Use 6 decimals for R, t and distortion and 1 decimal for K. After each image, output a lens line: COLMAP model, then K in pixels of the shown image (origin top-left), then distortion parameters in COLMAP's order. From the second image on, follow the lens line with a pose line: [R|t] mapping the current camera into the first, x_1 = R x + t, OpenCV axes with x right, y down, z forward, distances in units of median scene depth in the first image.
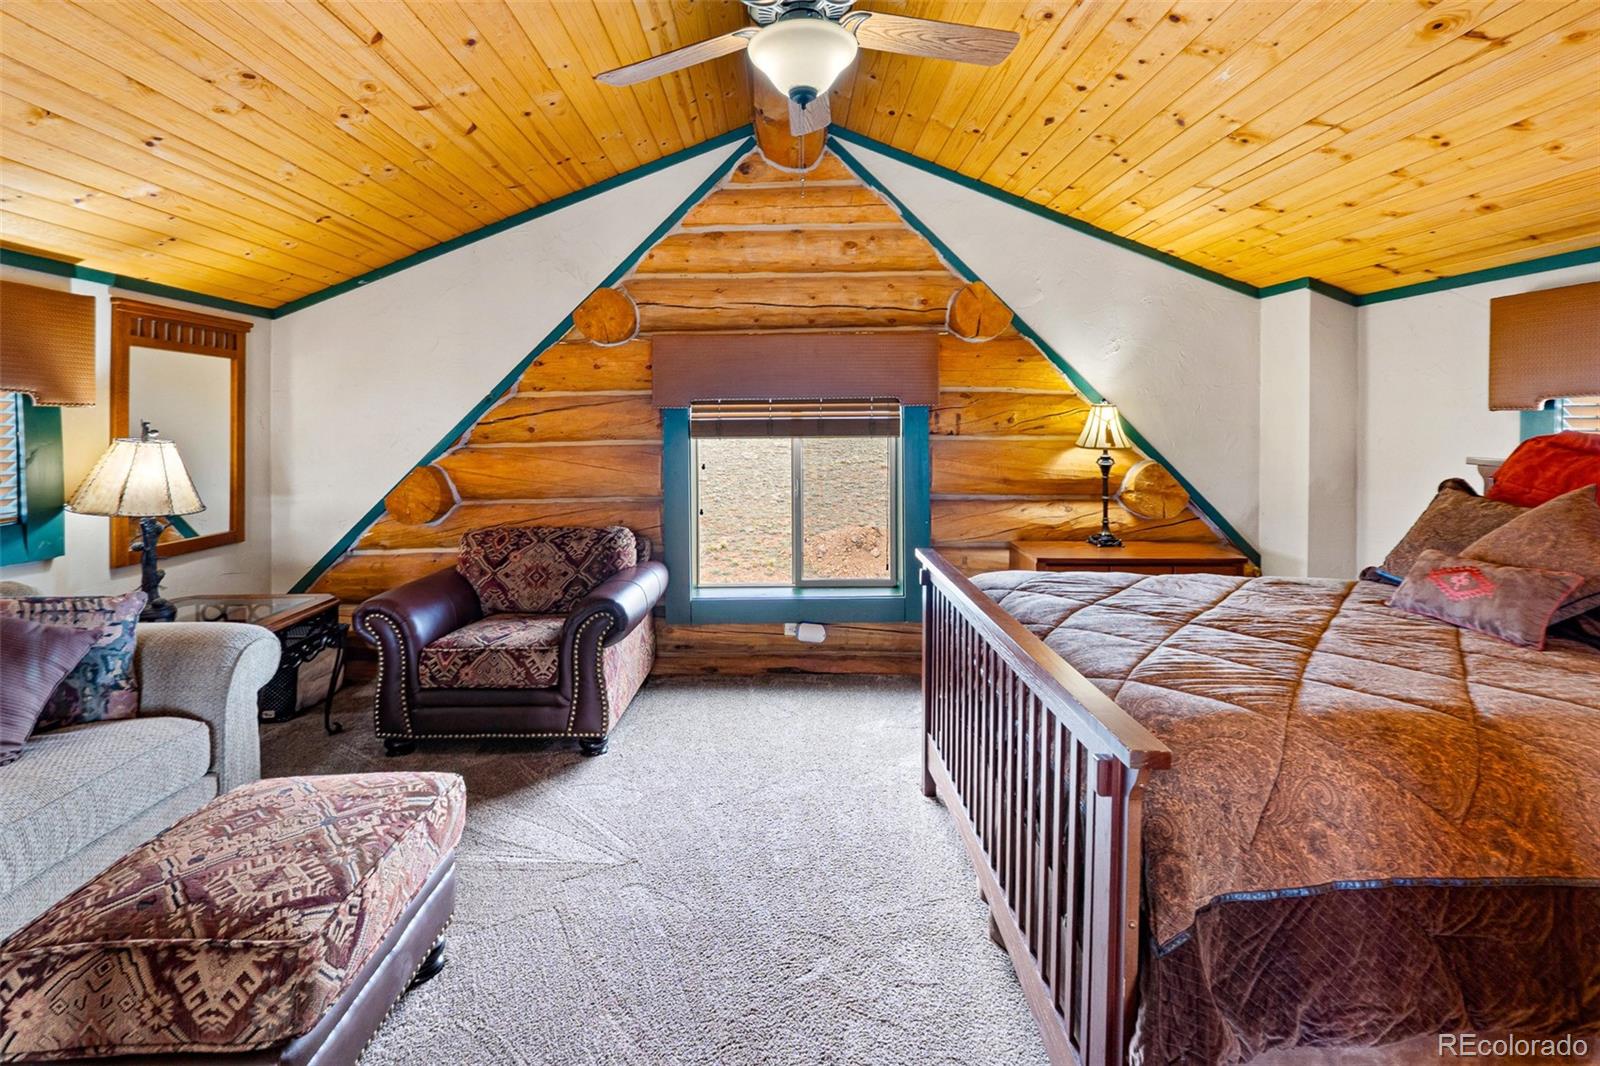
lens RADIAL K [[771.7, 0, 756.4], [0, 771.7, 425.2], [0, 0, 1]] dist [-0.005151, -0.001081]
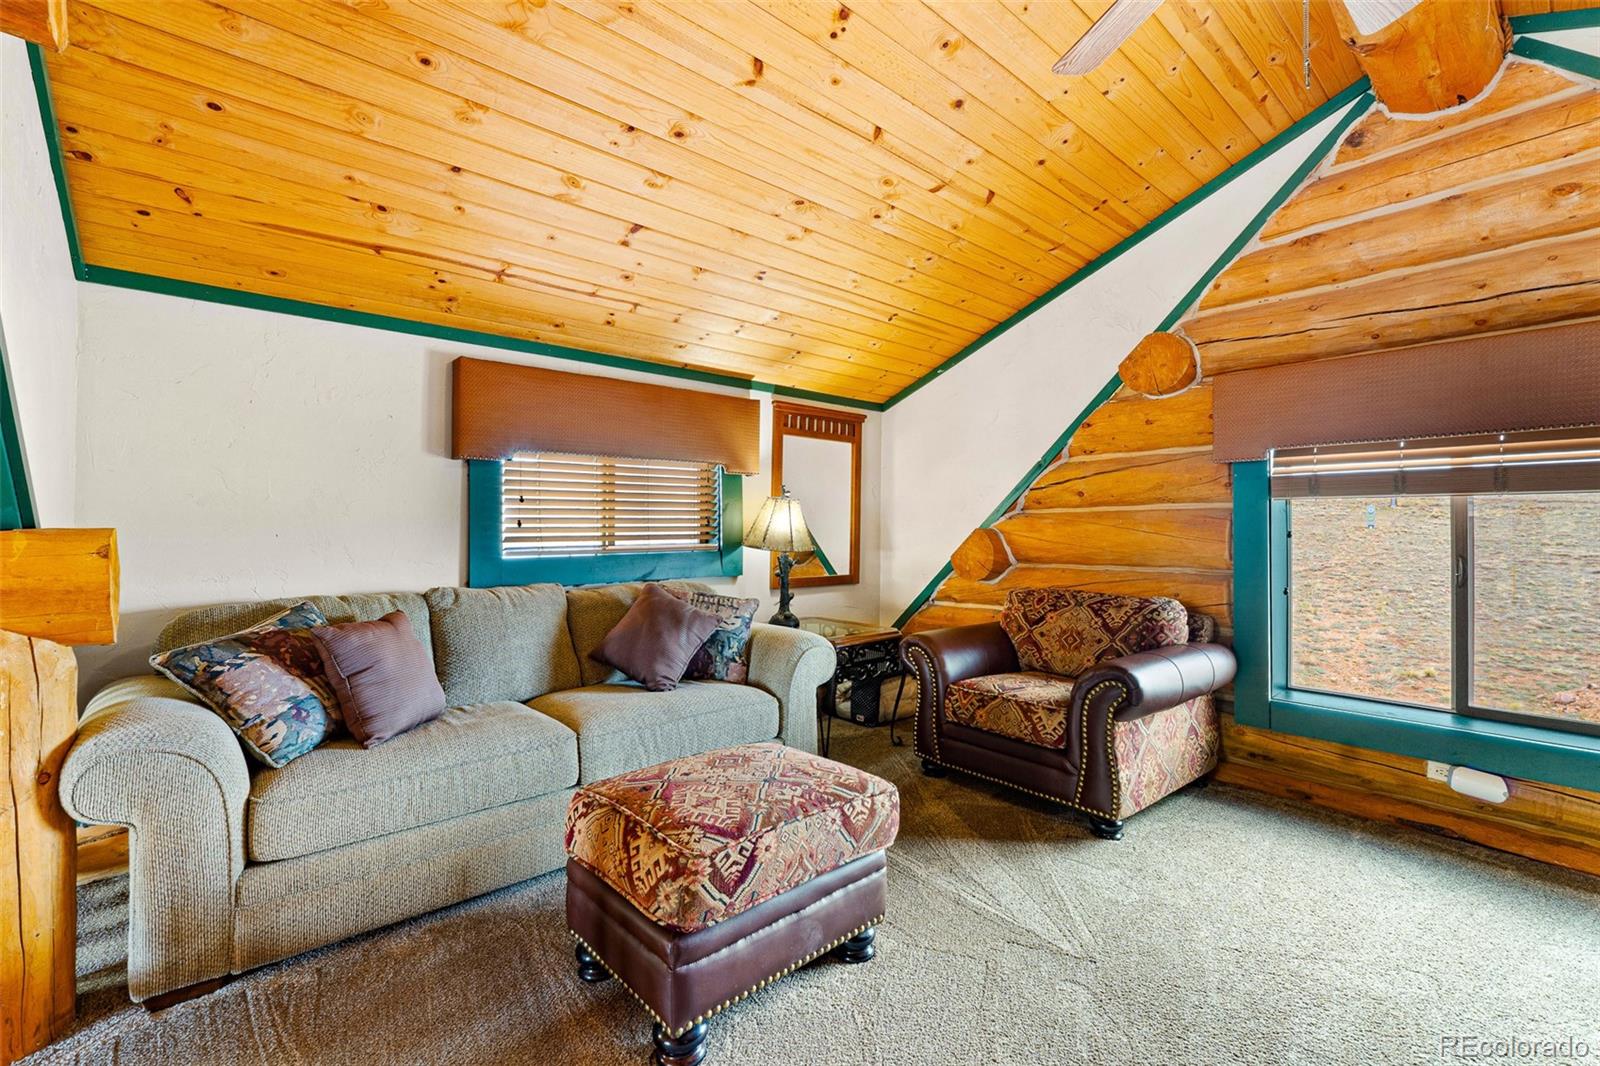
lens RADIAL K [[678.8, 0, 793.9], [0, 678.8, 523.7], [0, 0, 1]] dist [-0.007075, -0.000072]
pose [[0.654121, 0.007400, -0.756354, 0.167470], [-0.021982, 0.999716, -0.009230, 0.081331], [0.756071, 0.022664, 0.654098, 0.213759]]
